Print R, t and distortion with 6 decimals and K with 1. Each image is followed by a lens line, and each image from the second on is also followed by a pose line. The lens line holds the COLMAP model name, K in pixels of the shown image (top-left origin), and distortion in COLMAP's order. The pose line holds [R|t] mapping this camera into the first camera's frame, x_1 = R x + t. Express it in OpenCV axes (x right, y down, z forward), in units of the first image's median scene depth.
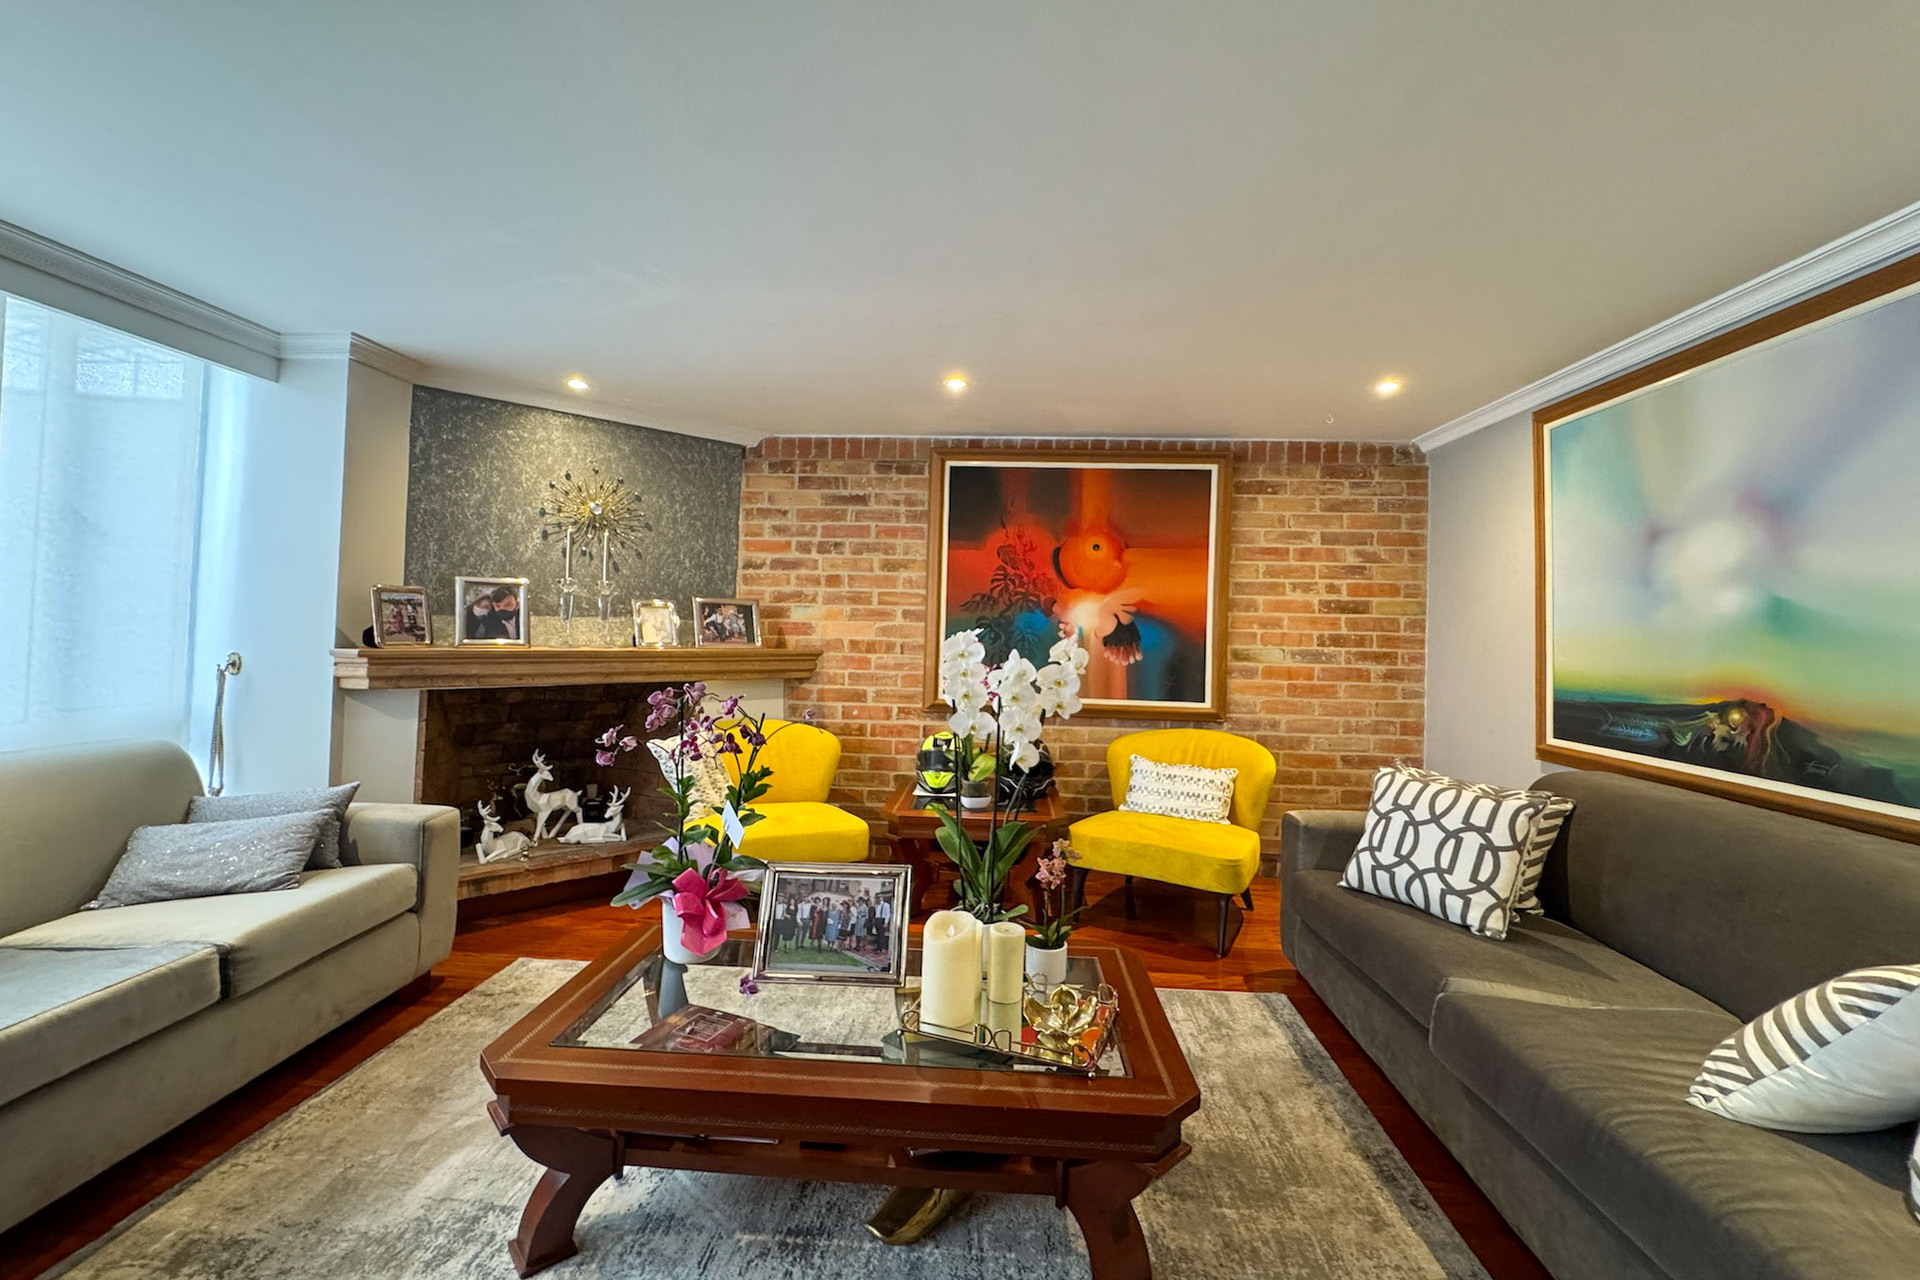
lens RADIAL K [[786.9, 0, 956.8], [0, 786.9, 609.6], [0, 0, 1]] dist [-0.003295, -0.000218]
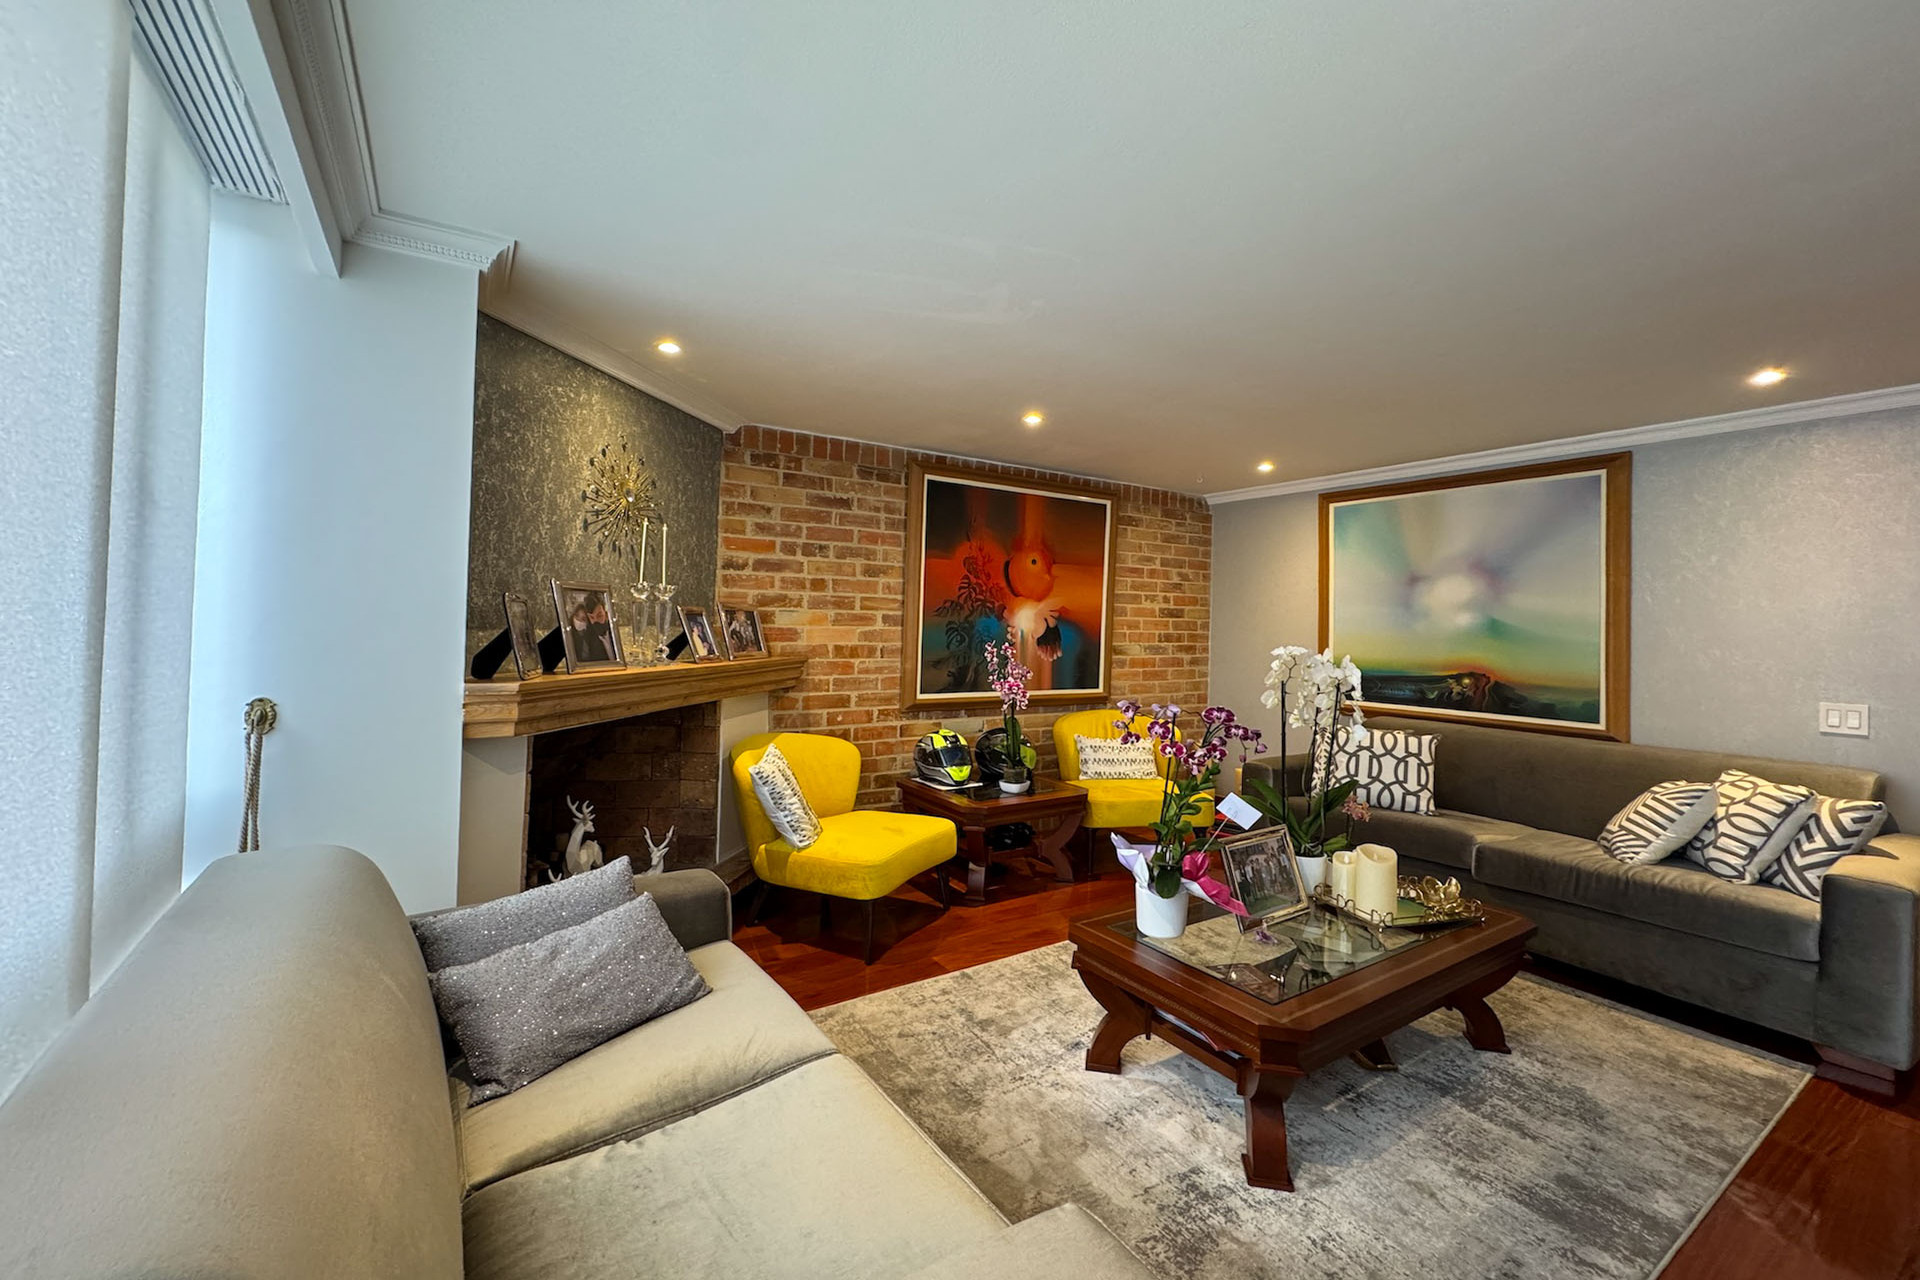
lens RADIAL K [[783.2, 0, 958.0], [0, 783.2, 612.5], [0, 0, 1]] dist [-0.001213, -0.000420]
pose [[0.802974, 0.001180, 0.596013, -0.617229], [-0.016296, 0.999668, 0.019976, -0.025339], [-0.595792, -0.025752, 0.802726, 0.126938]]
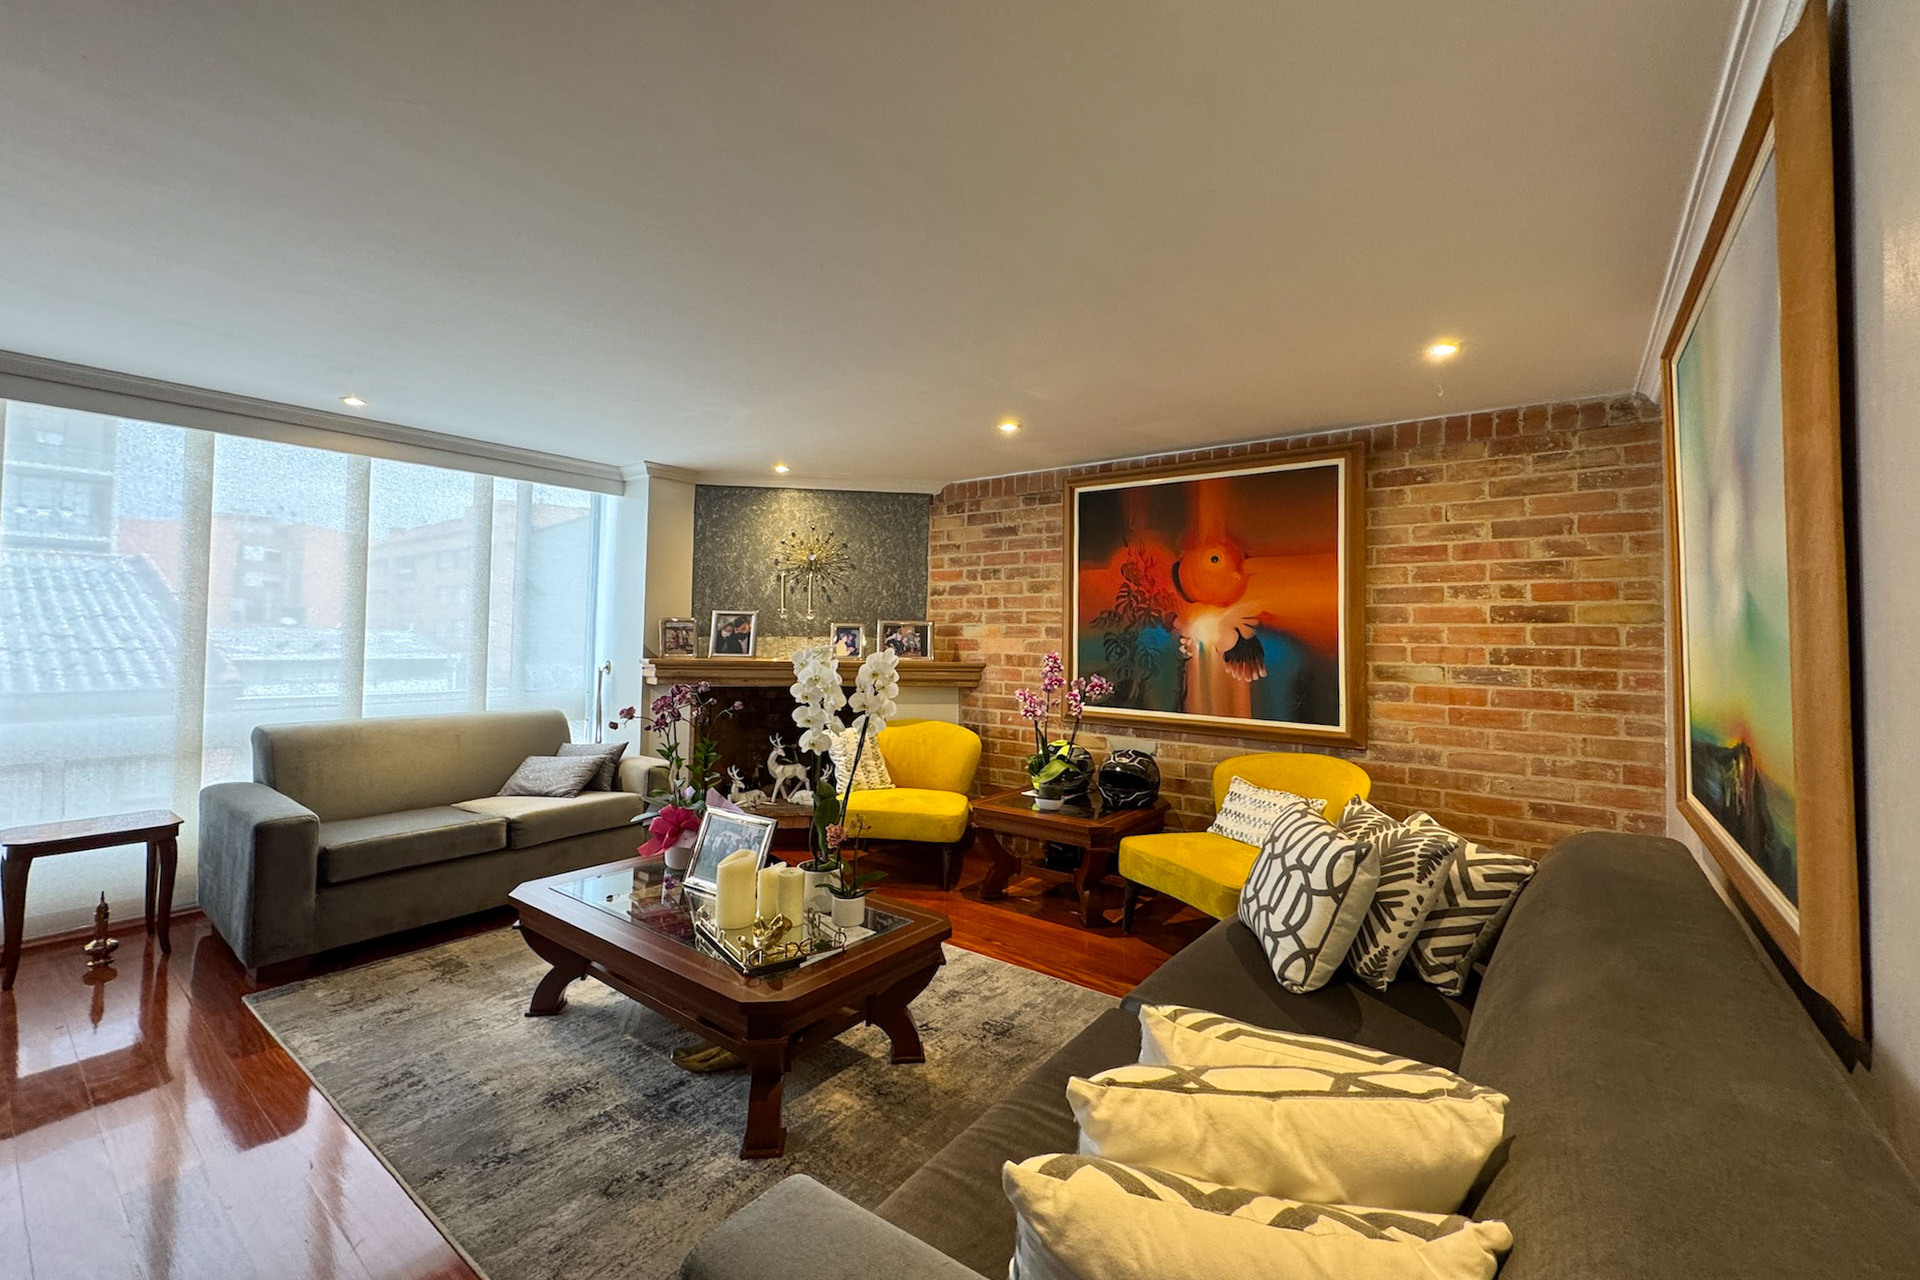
lens RADIAL K [[782.9, 0, 959.6], [0, 782.9, 607.3], [0, 0, 1]] dist [0.001801, 0.000235]
pose [[0.831339, -0.030980, -0.554902, 0.453222], [0.017486, 0.999409, -0.029599, 0.002949], [0.555491, 0.014903, 0.831389, 0.024901]]
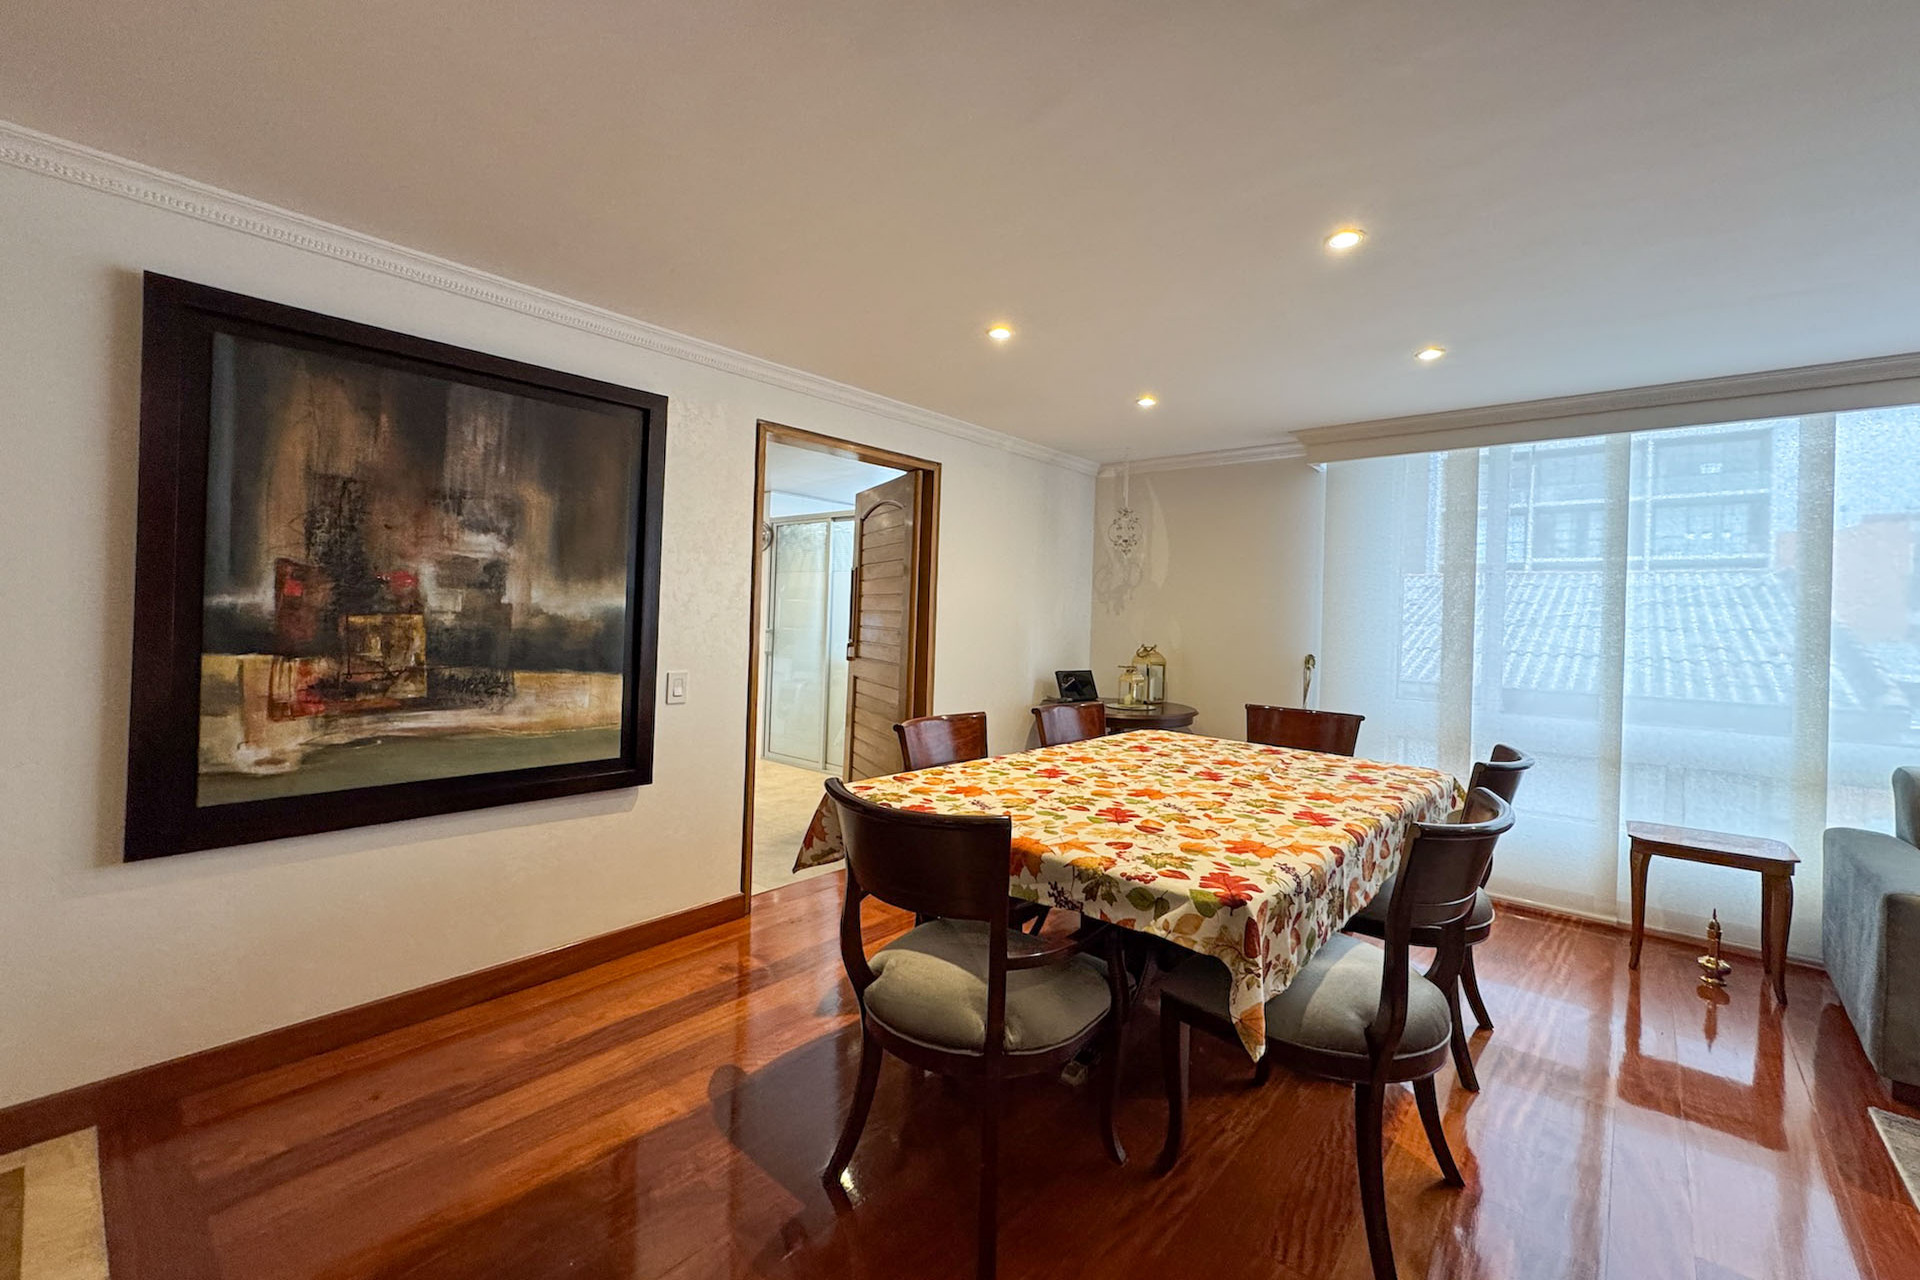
lens RADIAL K [[783.2, 0, 958.0], [0, 783.2, 612.5], [0, 0, 1]] dist [-0.001213, -0.000420]
pose [[-0.604394, -0.041810, -0.795588, 0.377049], [-0.024308, 0.999125, -0.034040, 0.003013], [0.796315, -0.001234, -0.604881, 0.071023]]
